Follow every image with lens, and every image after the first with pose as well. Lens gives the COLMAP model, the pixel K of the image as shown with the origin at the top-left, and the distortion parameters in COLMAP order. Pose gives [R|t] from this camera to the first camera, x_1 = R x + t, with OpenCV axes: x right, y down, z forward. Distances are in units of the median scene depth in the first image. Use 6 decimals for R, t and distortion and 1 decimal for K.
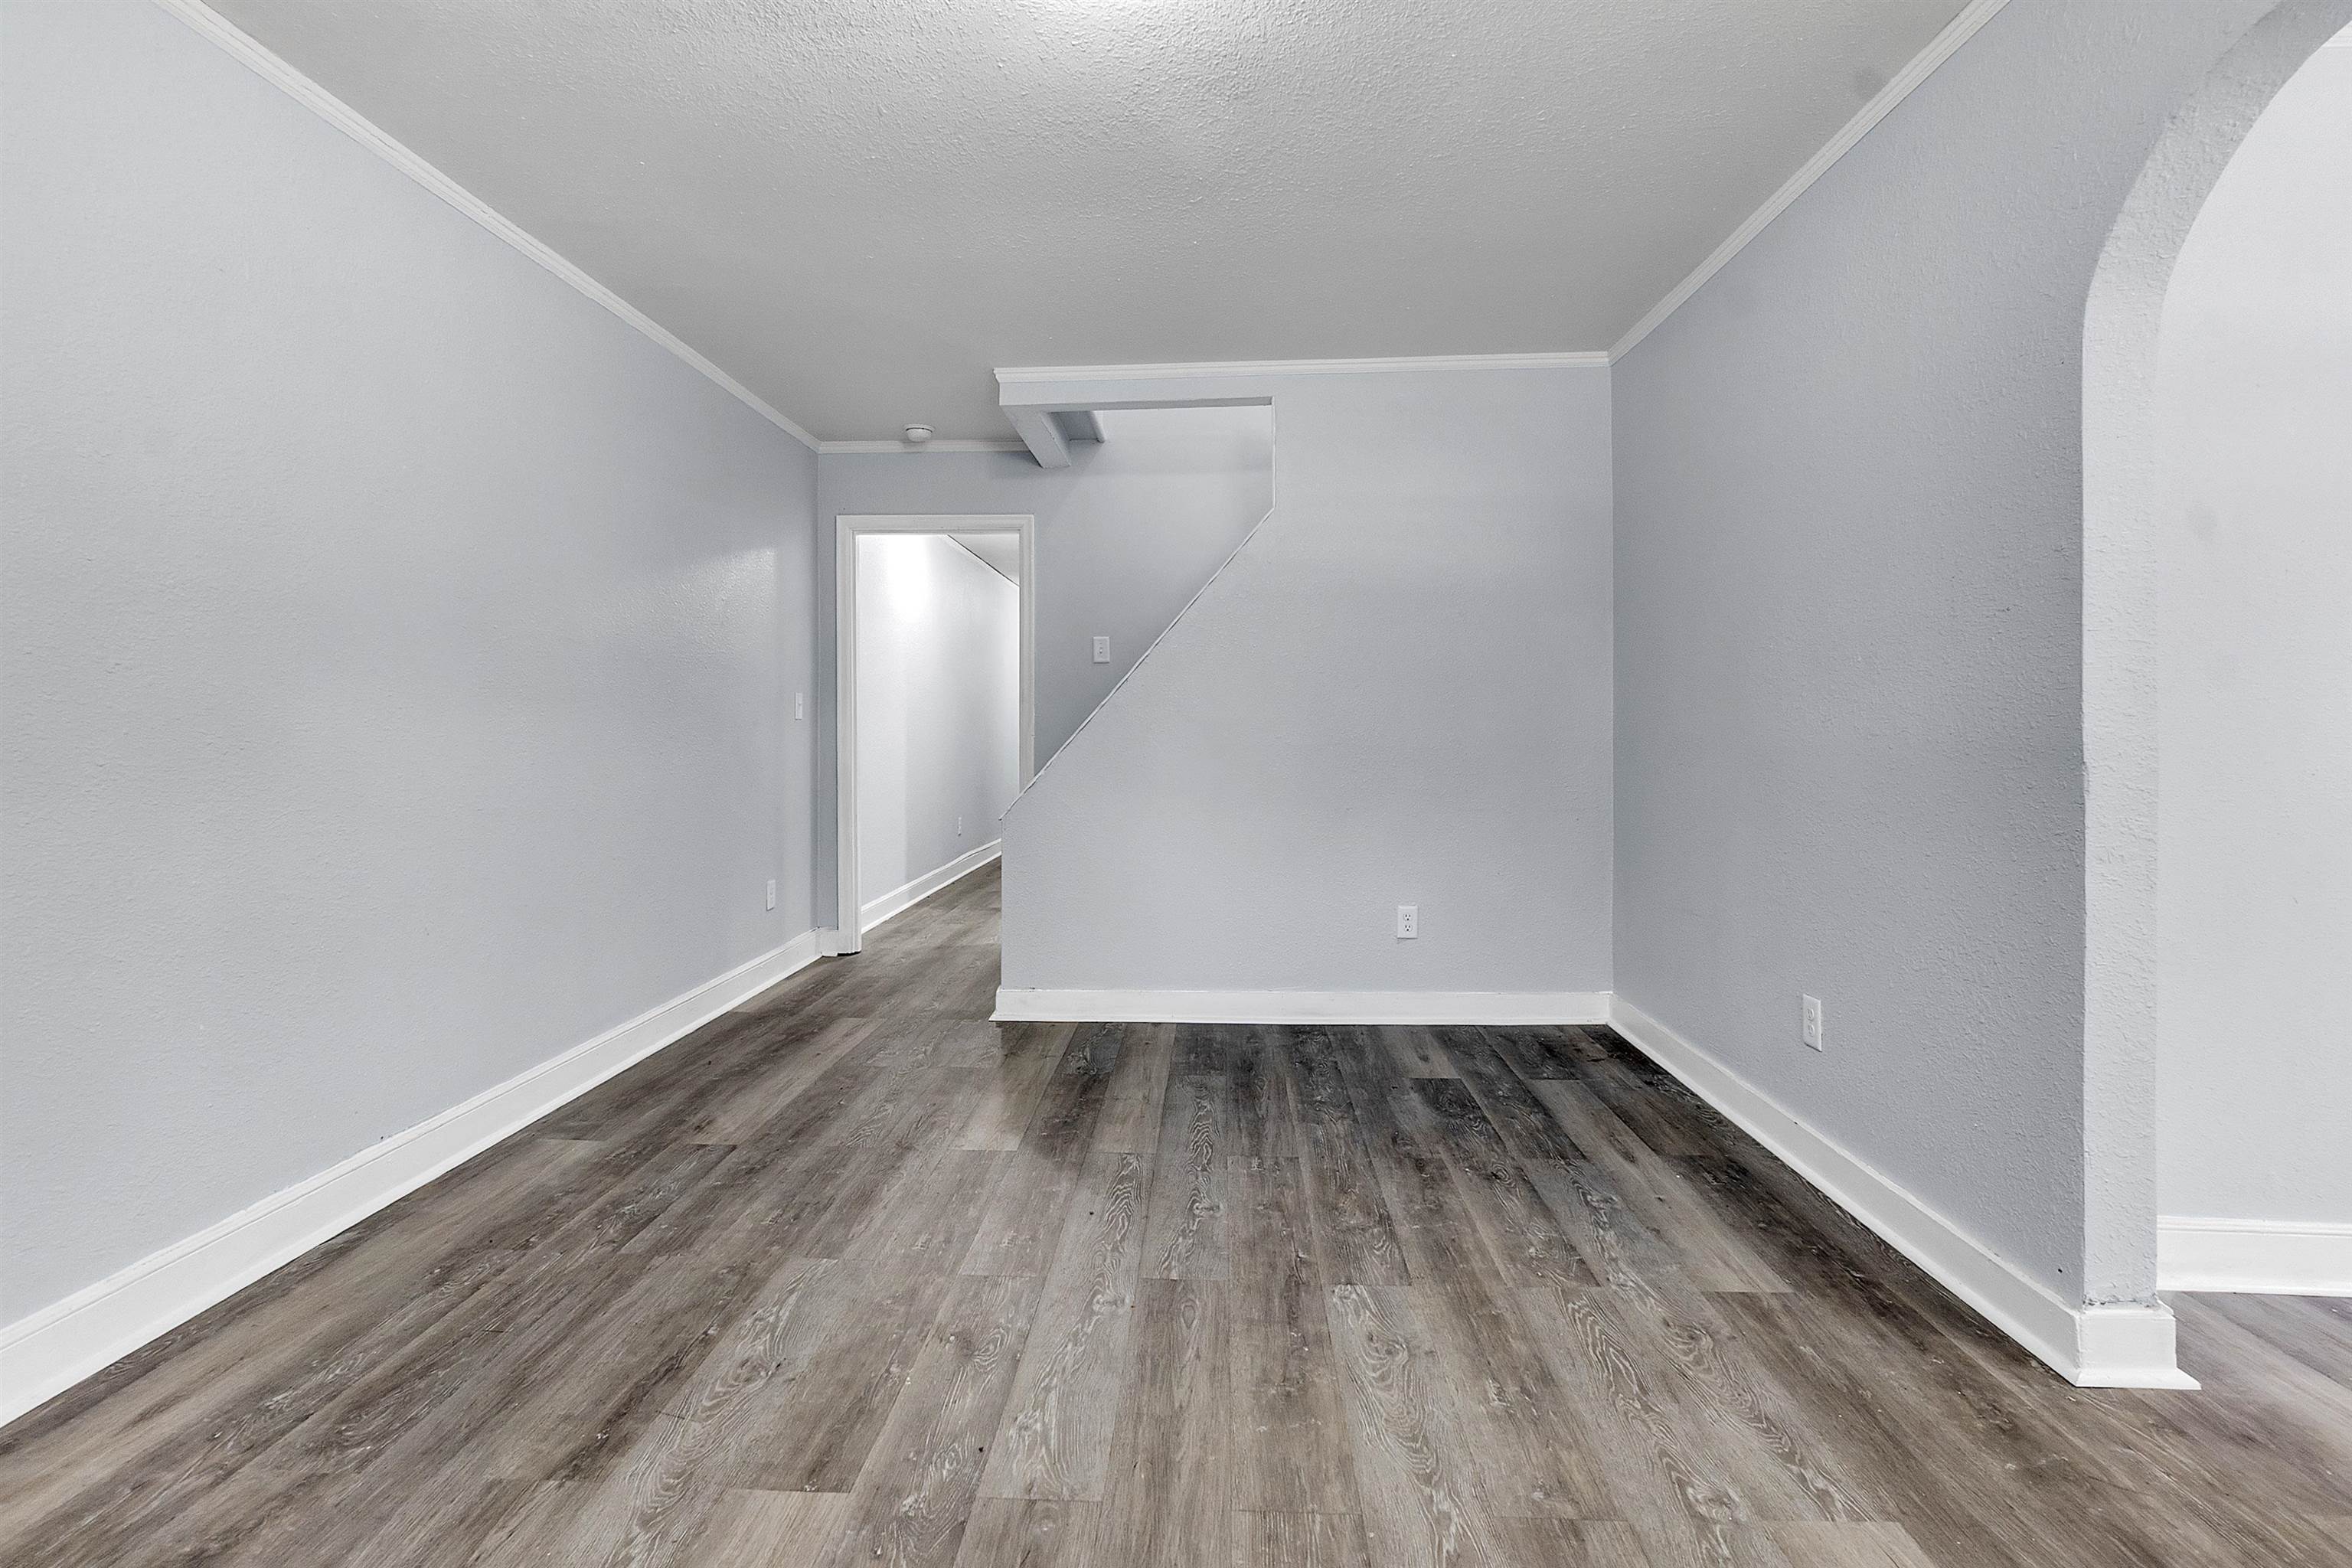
lens RADIAL K [[1241.1, 0, 1244.5], [0, 1241.1, 725.3], [0, 0, 1]] dist [-0.000276, 0.000290]
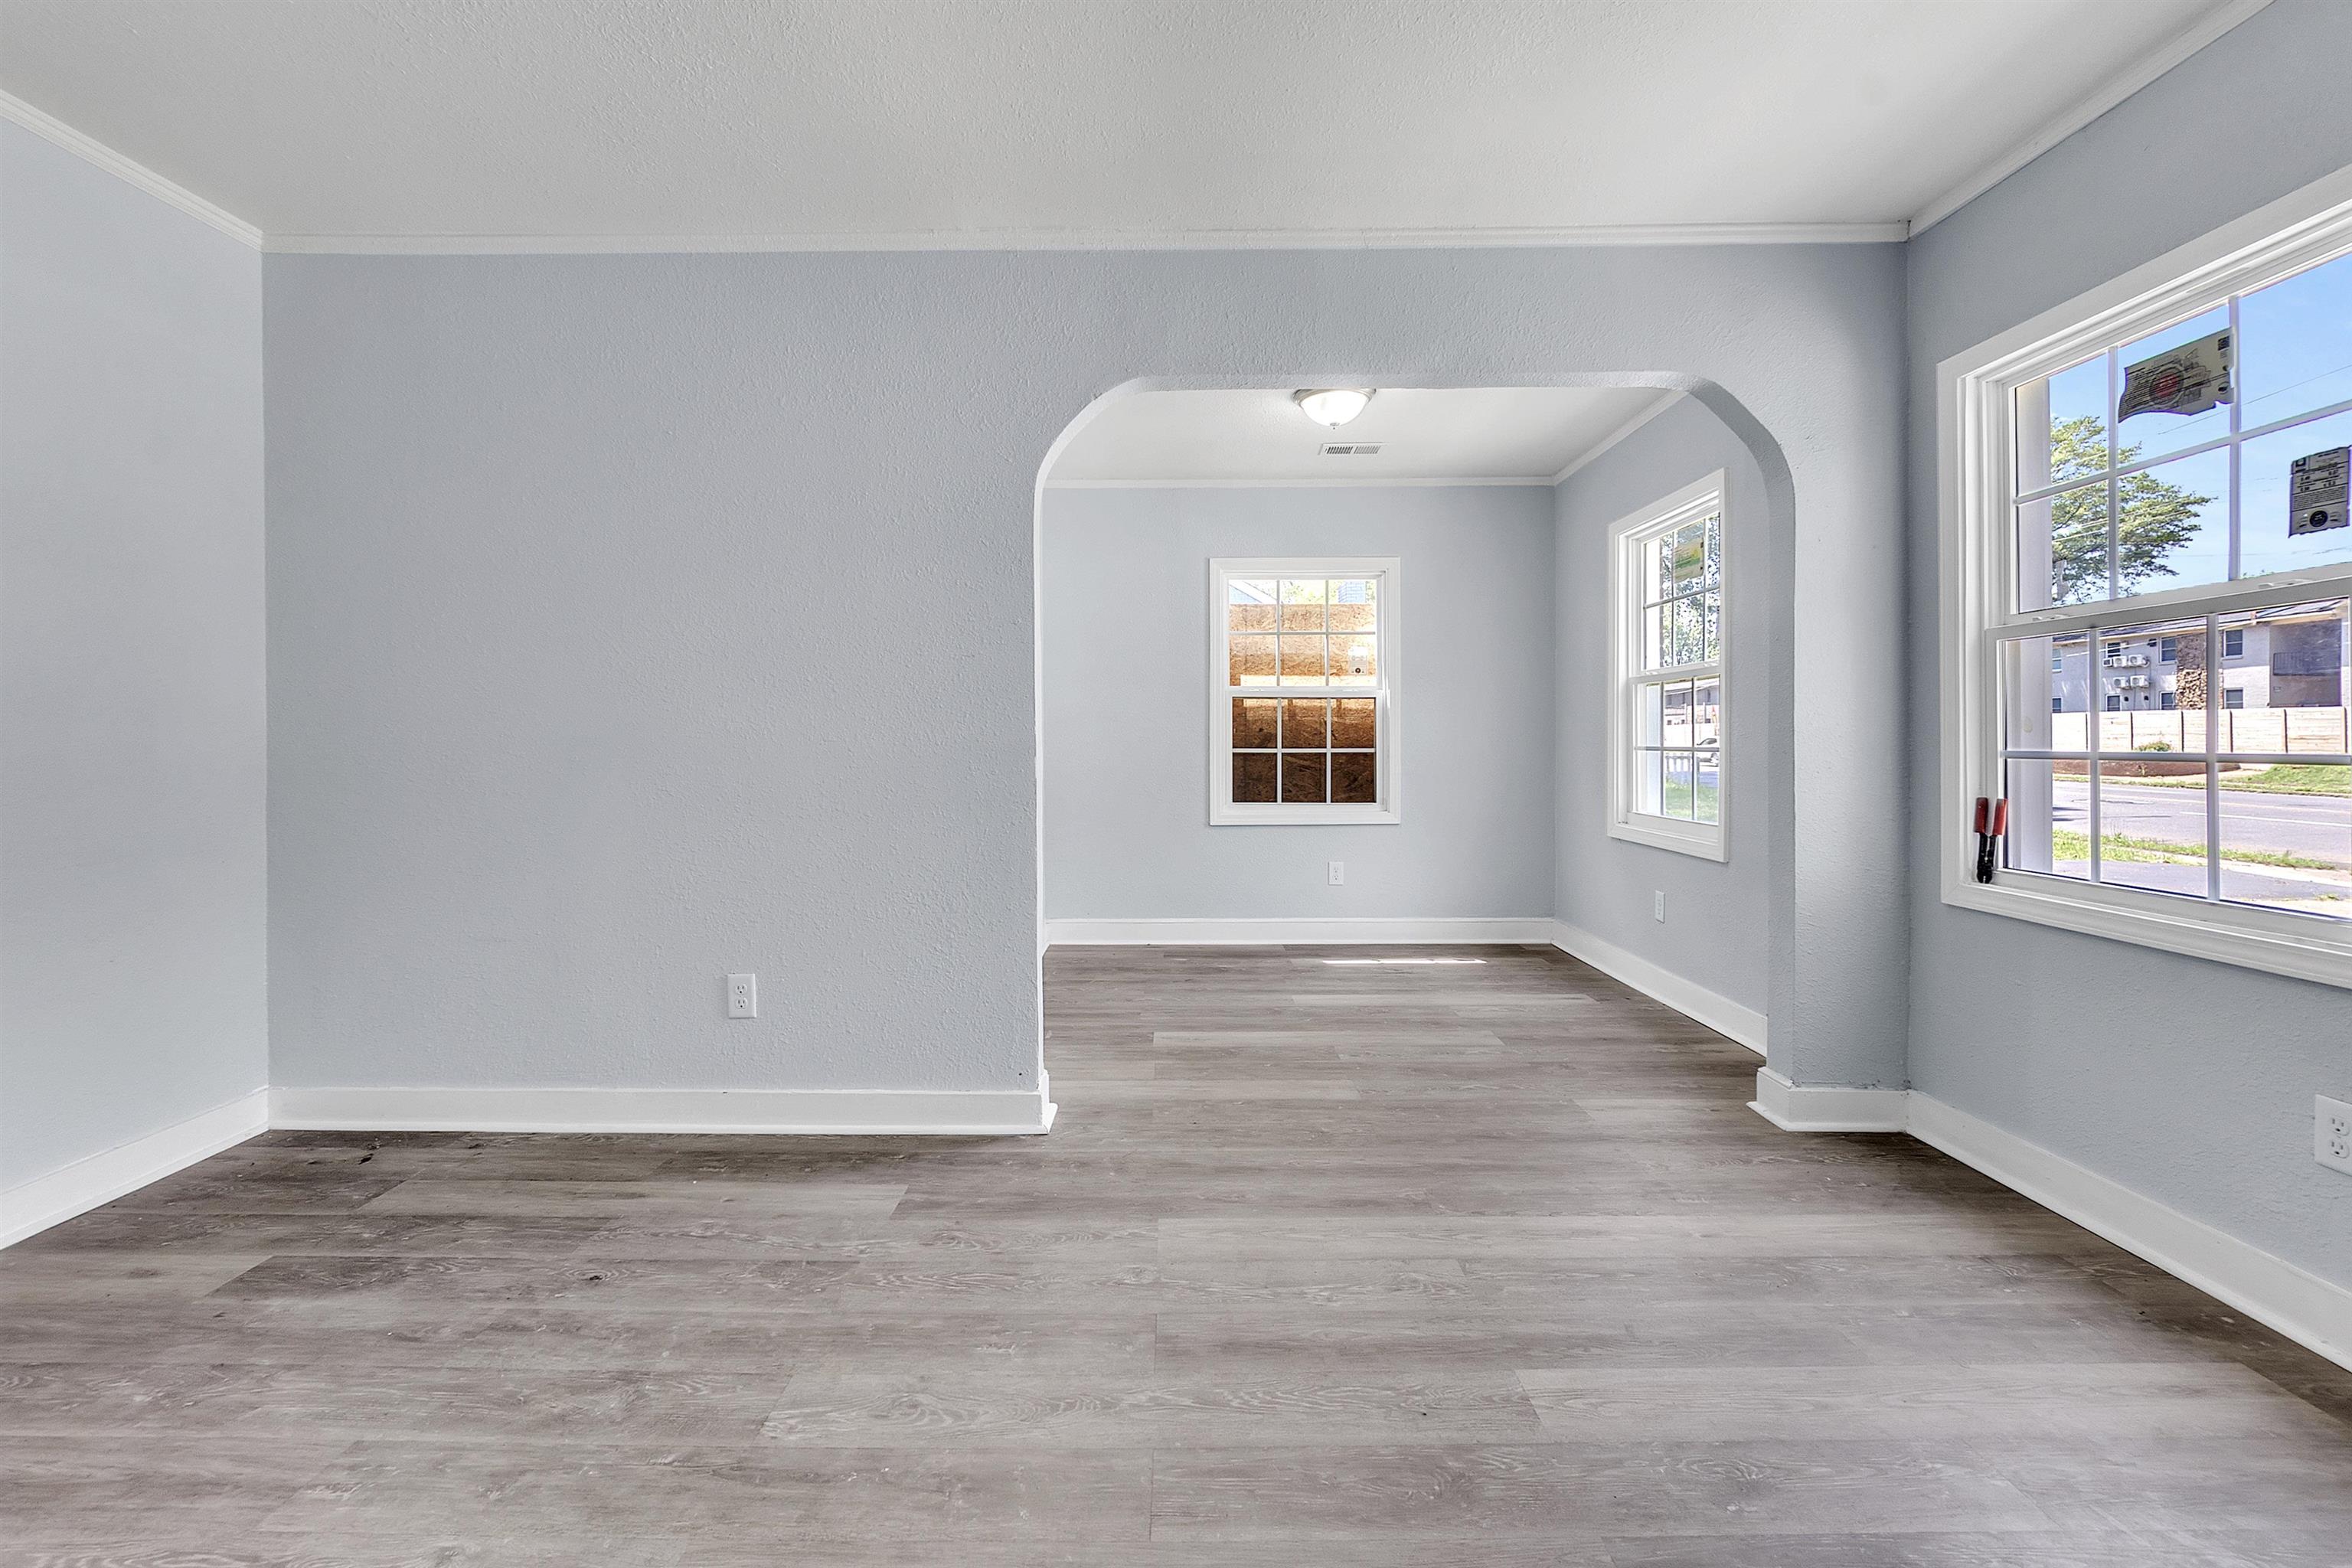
lens RADIAL K [[1019.6, 0, 1163.1], [0, 1019.6, 763.3], [0, 0, 1]] dist [-0.010486, 0.002514]
pose [[-0.078918, -0.020310, 0.996674, -0.562915], [-0.005575, 0.999786, 0.019932, -0.005492], [-0.996866, -0.003984, -0.079014, 0.735098]]
